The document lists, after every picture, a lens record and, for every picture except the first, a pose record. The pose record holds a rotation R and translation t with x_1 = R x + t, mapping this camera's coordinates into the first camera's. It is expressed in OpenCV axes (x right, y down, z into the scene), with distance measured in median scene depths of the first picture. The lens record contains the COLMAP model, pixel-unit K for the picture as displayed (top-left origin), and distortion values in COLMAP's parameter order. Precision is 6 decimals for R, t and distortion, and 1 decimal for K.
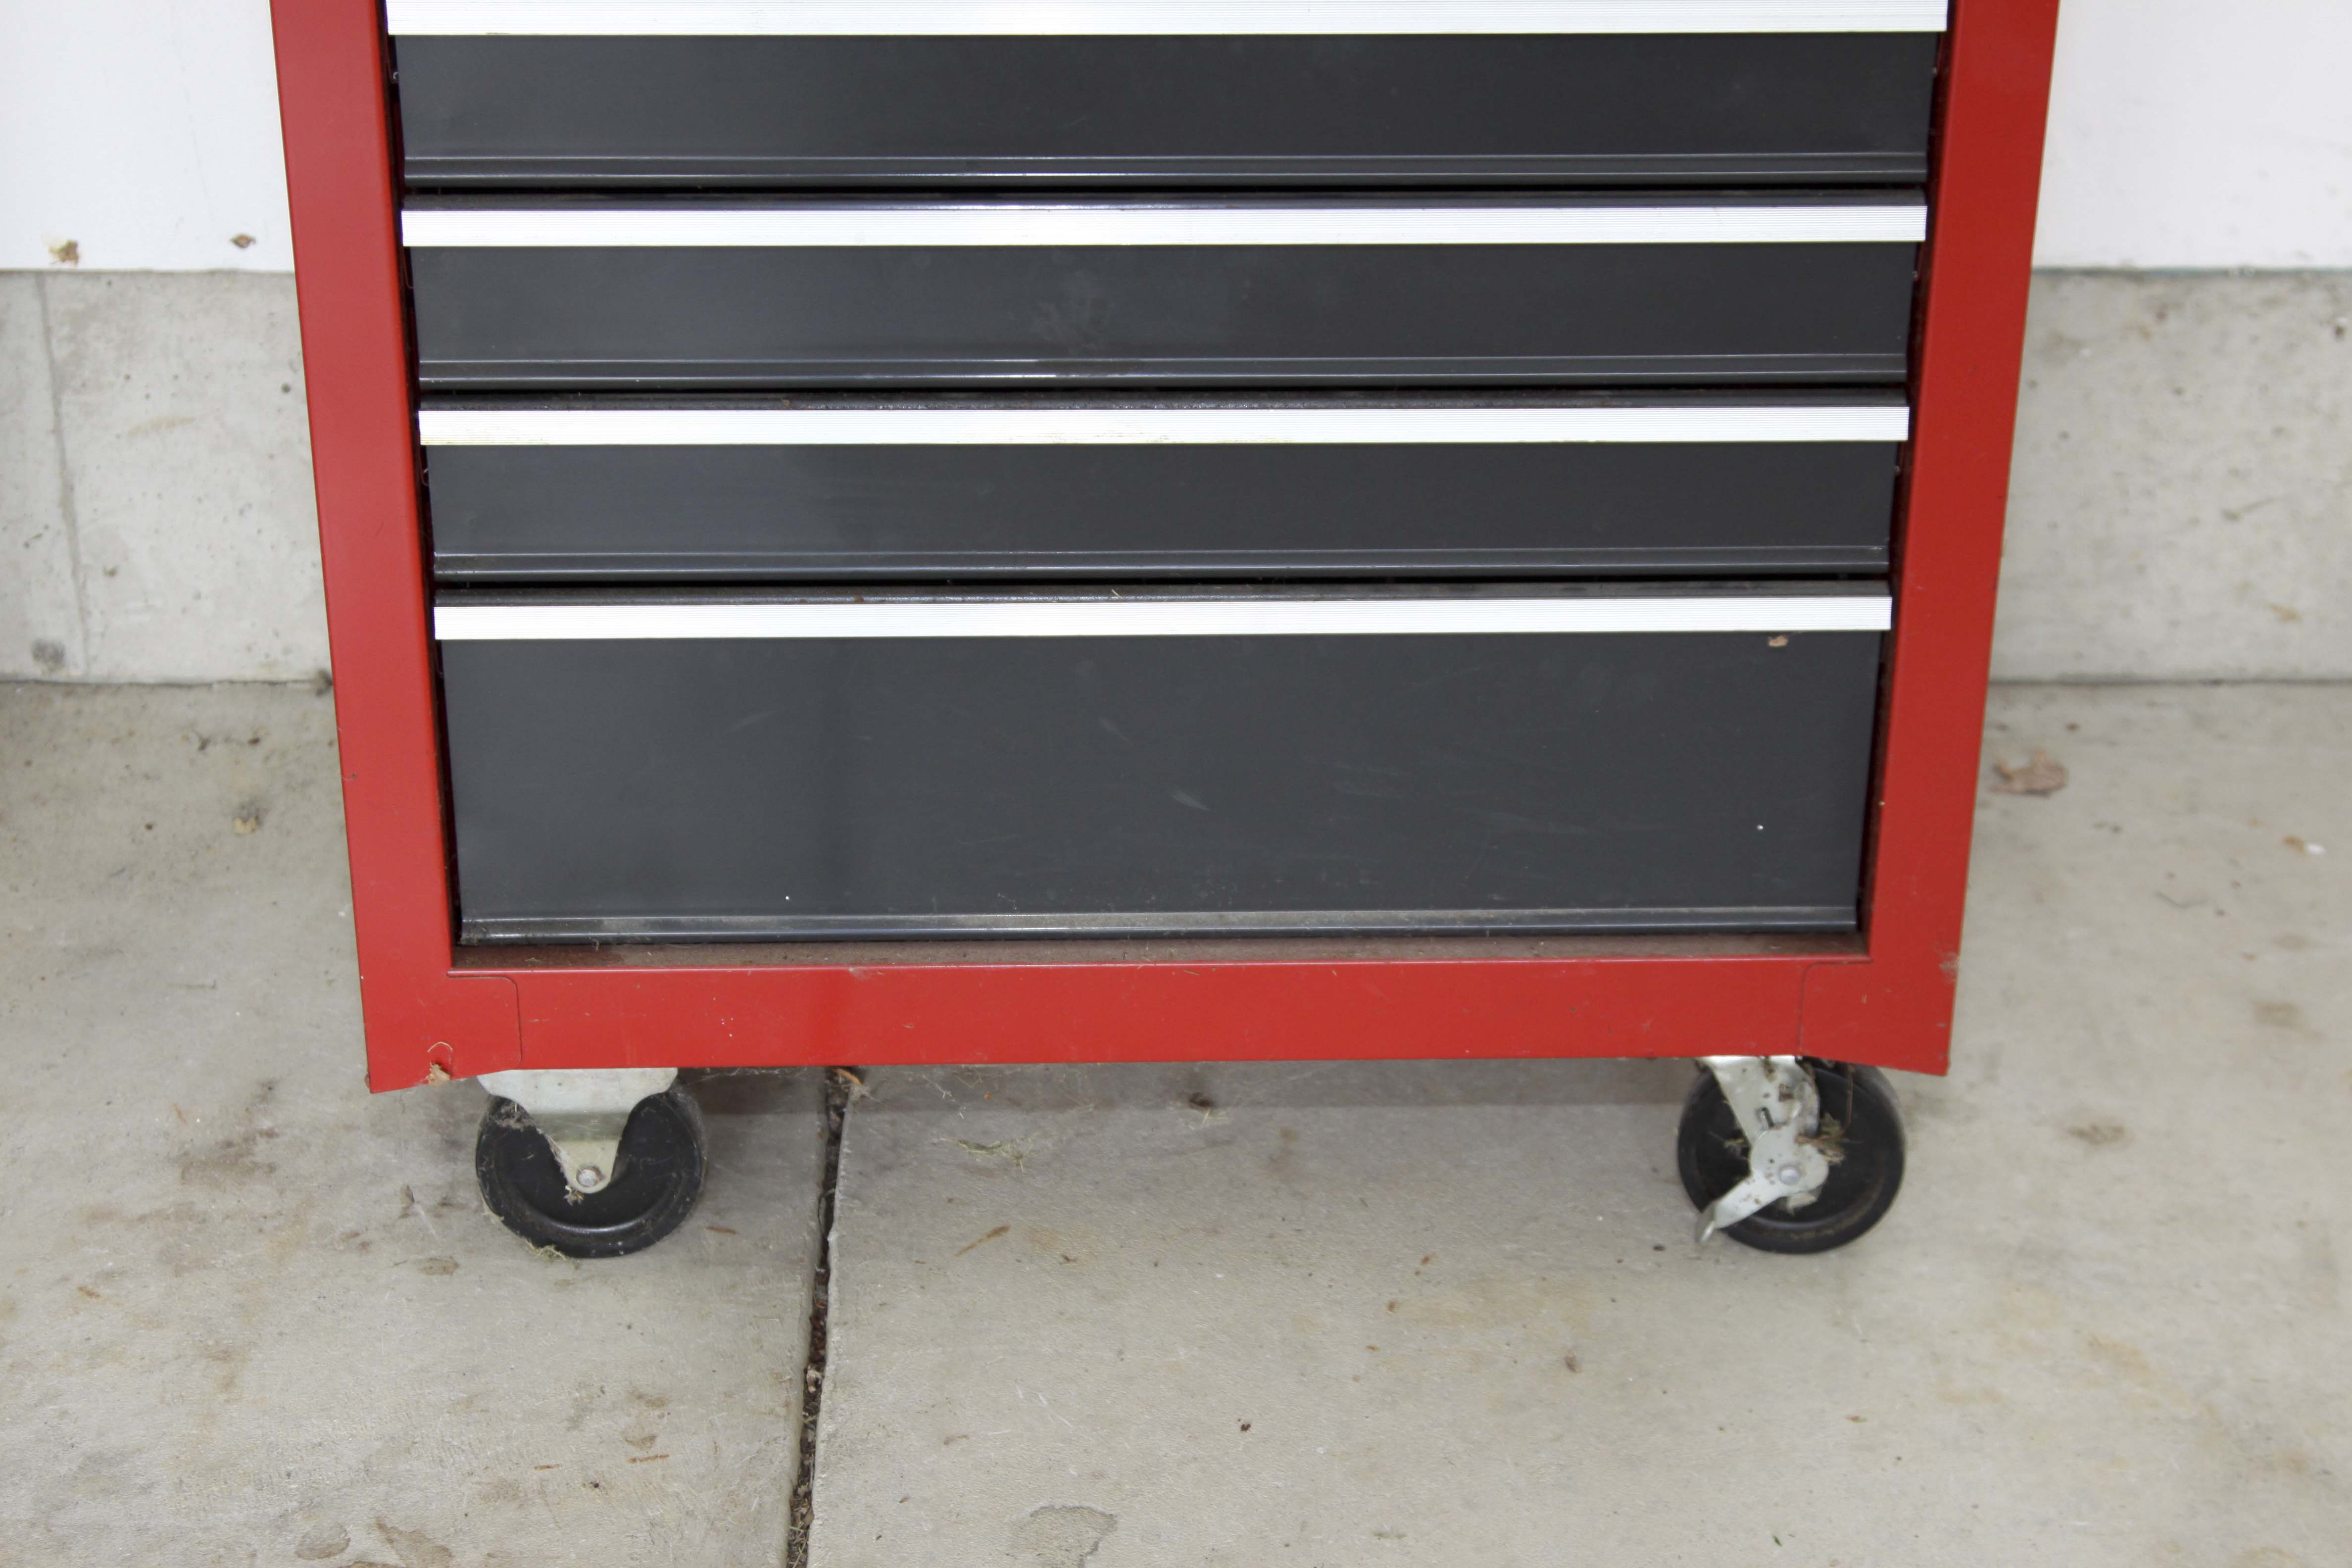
lens RADIAL K [[4517.5, 0, 1210.5], [0, 4517.5, 804.6], [0, 0, 1]] dist [0.081386, 0.000000]
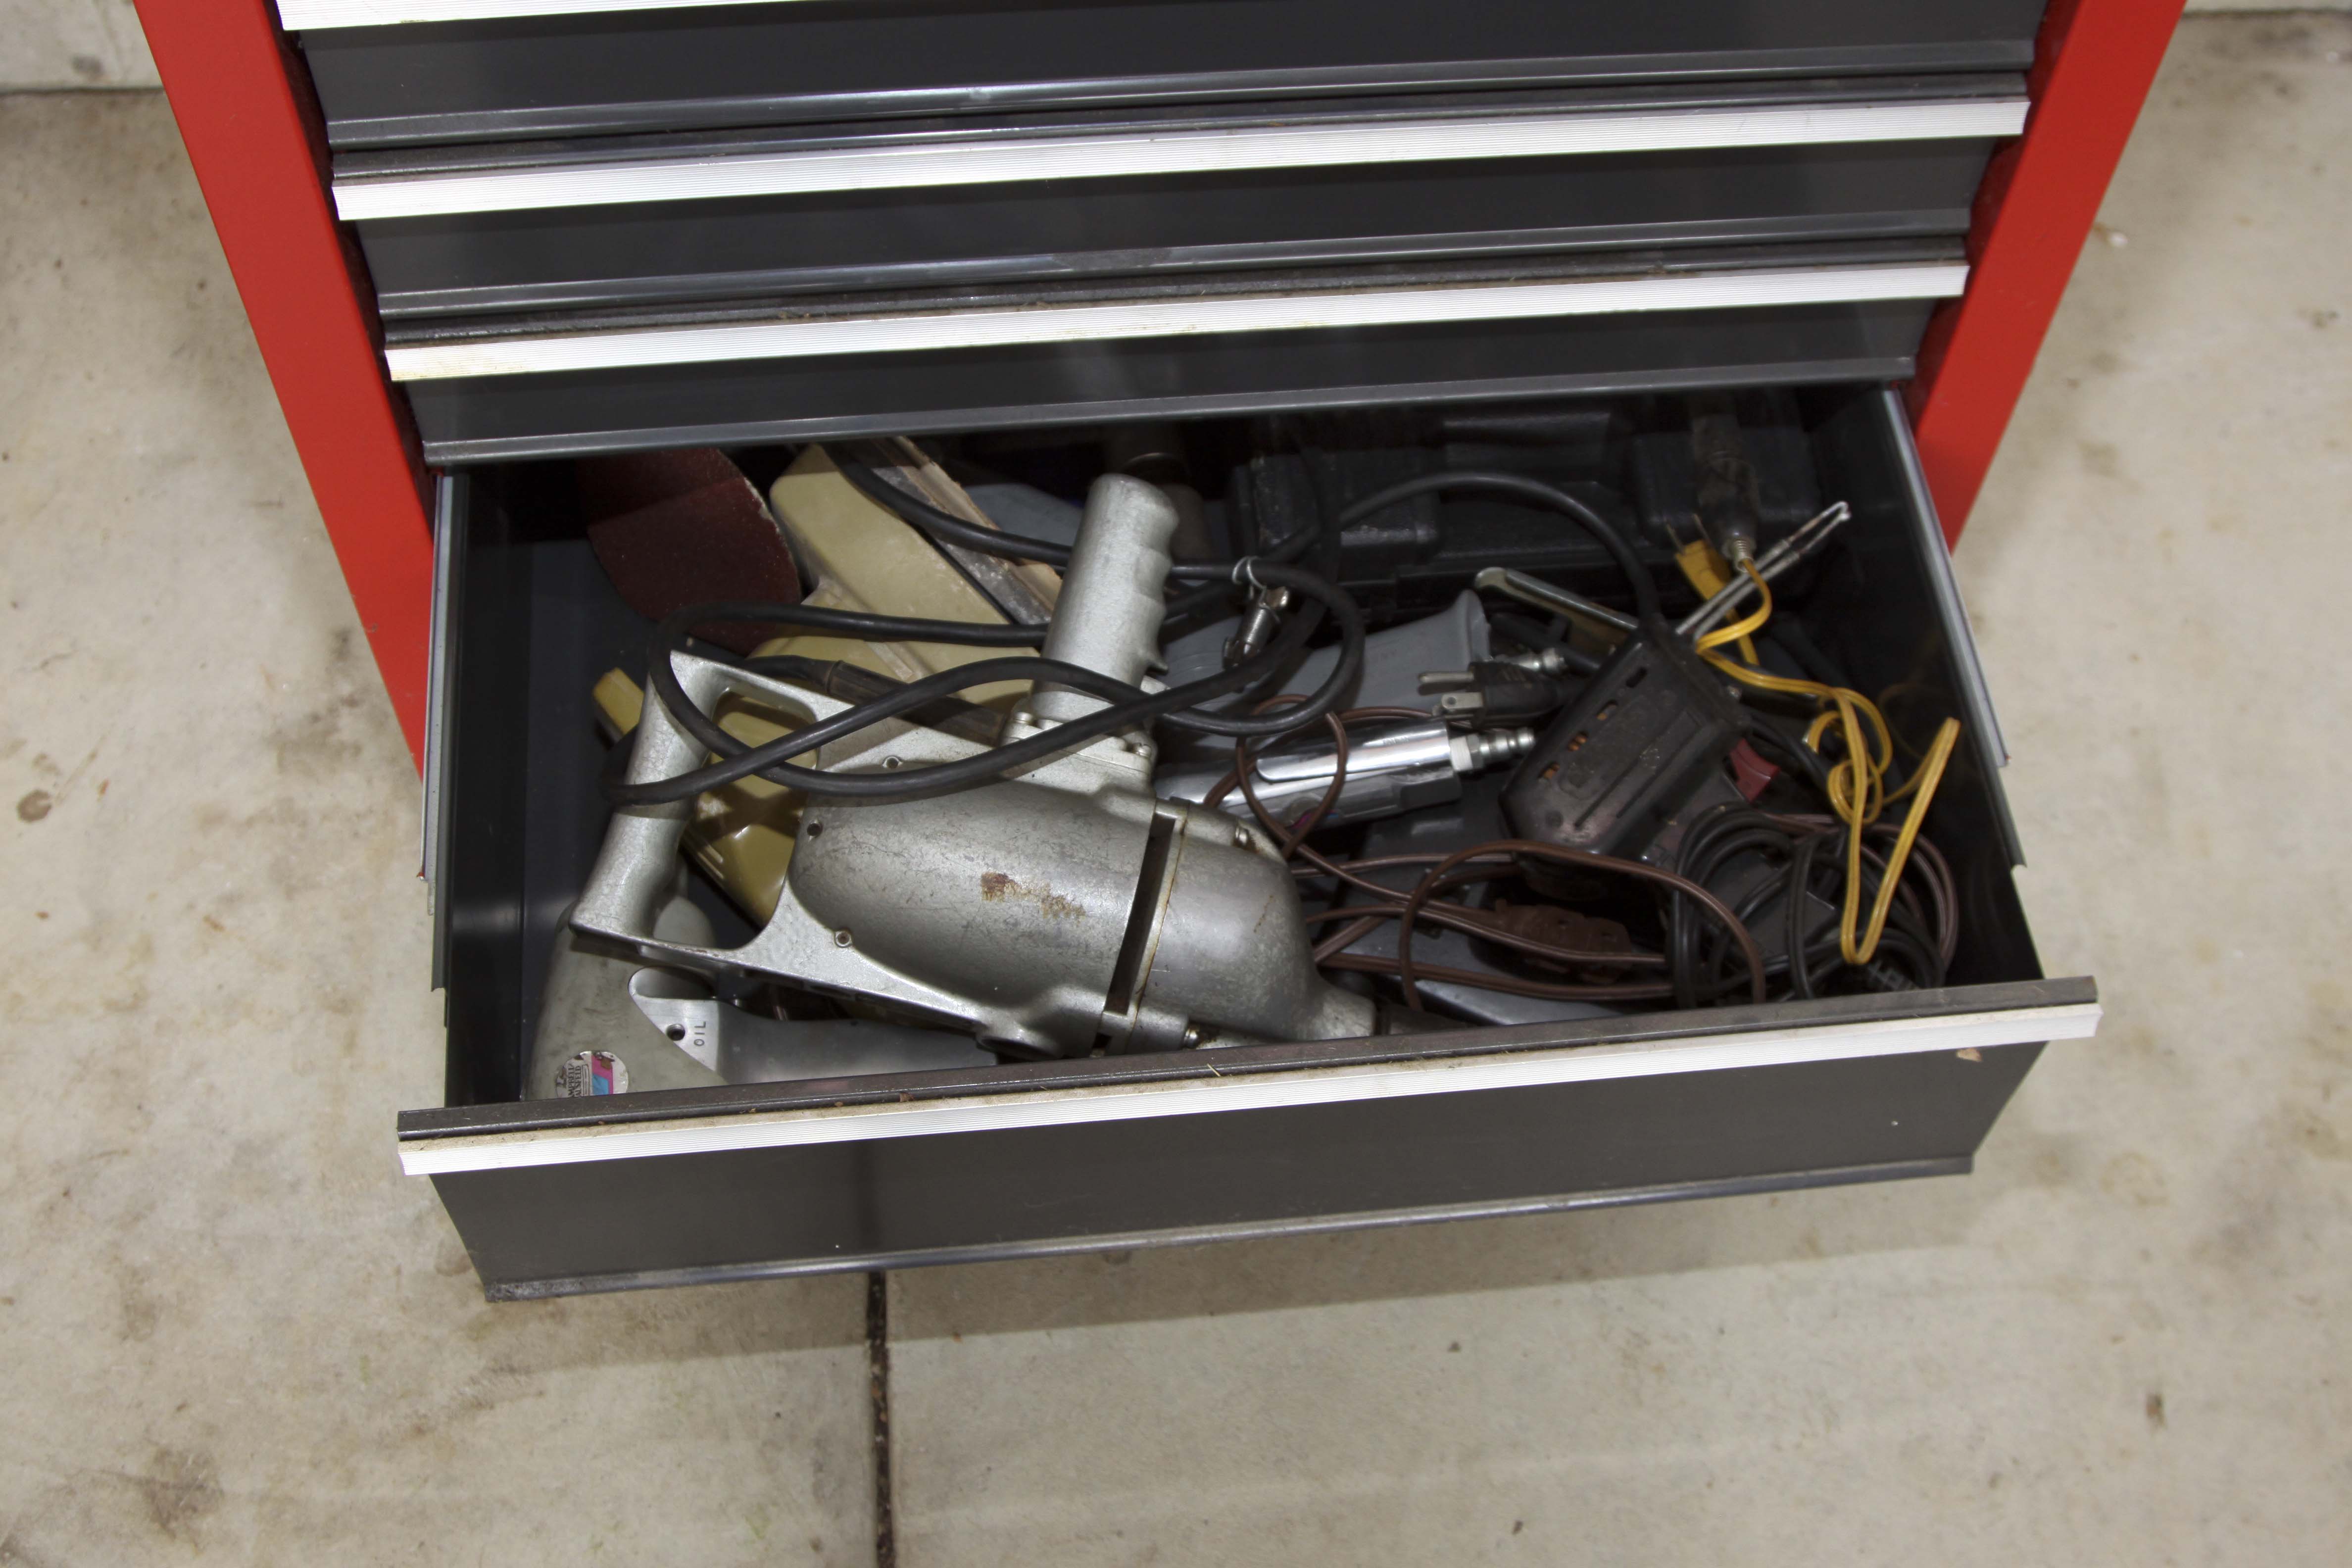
lens RADIAL K [[2741.4, 0, 1204.6], [0, 2741.4, 767.0], [0, 0, 1]] dist [-0.087872, 0.000000]
pose [[0.997307, -0.044360, 0.058402, -0.039714], [0.010255, 0.872858, 0.487866, -0.246468], [-0.072619, -0.485953, 0.870963, 0.412819]]
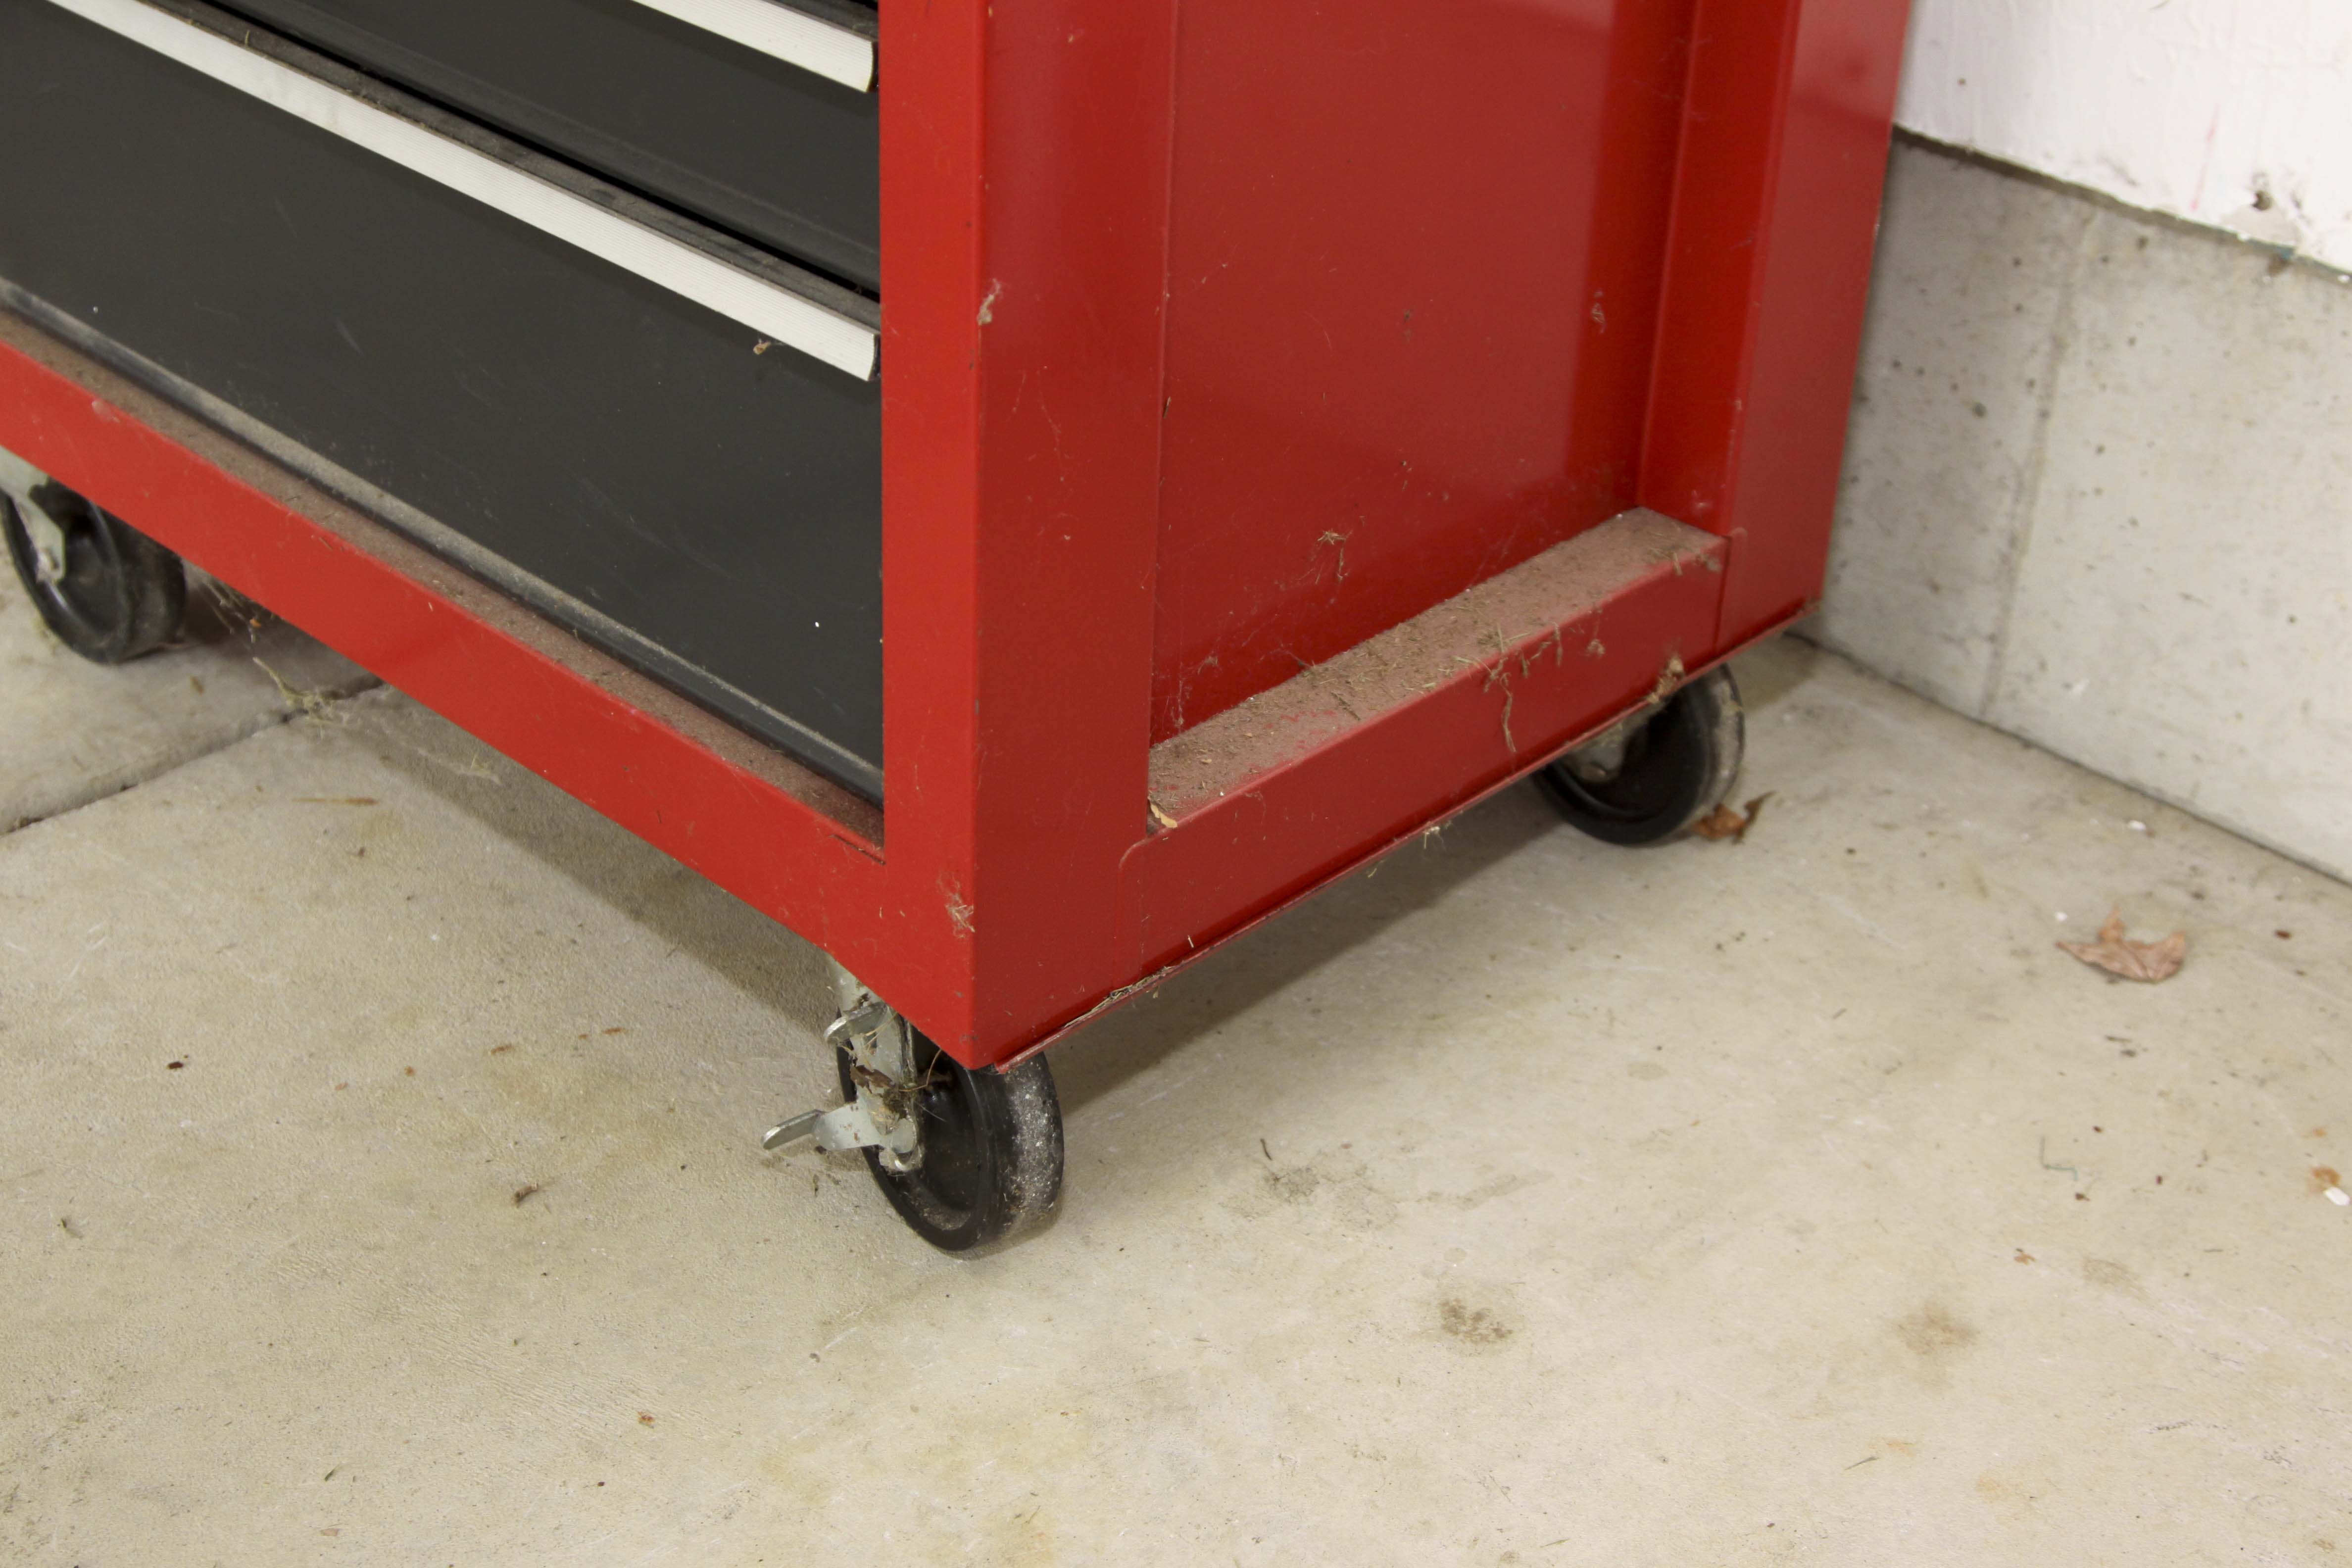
lens RADIAL K [[3399.8, 0, 1195.9], [0, 3399.8, 784.0], [0, 0, 1]] dist [-0.028540, 0.000000]
pose [[0.703216, 0.383711, -0.598542, 0.469585], [-0.365868, 0.917139, 0.158105, -0.074718], [0.609613, 0.107805, 0.785334, 0.579224]]
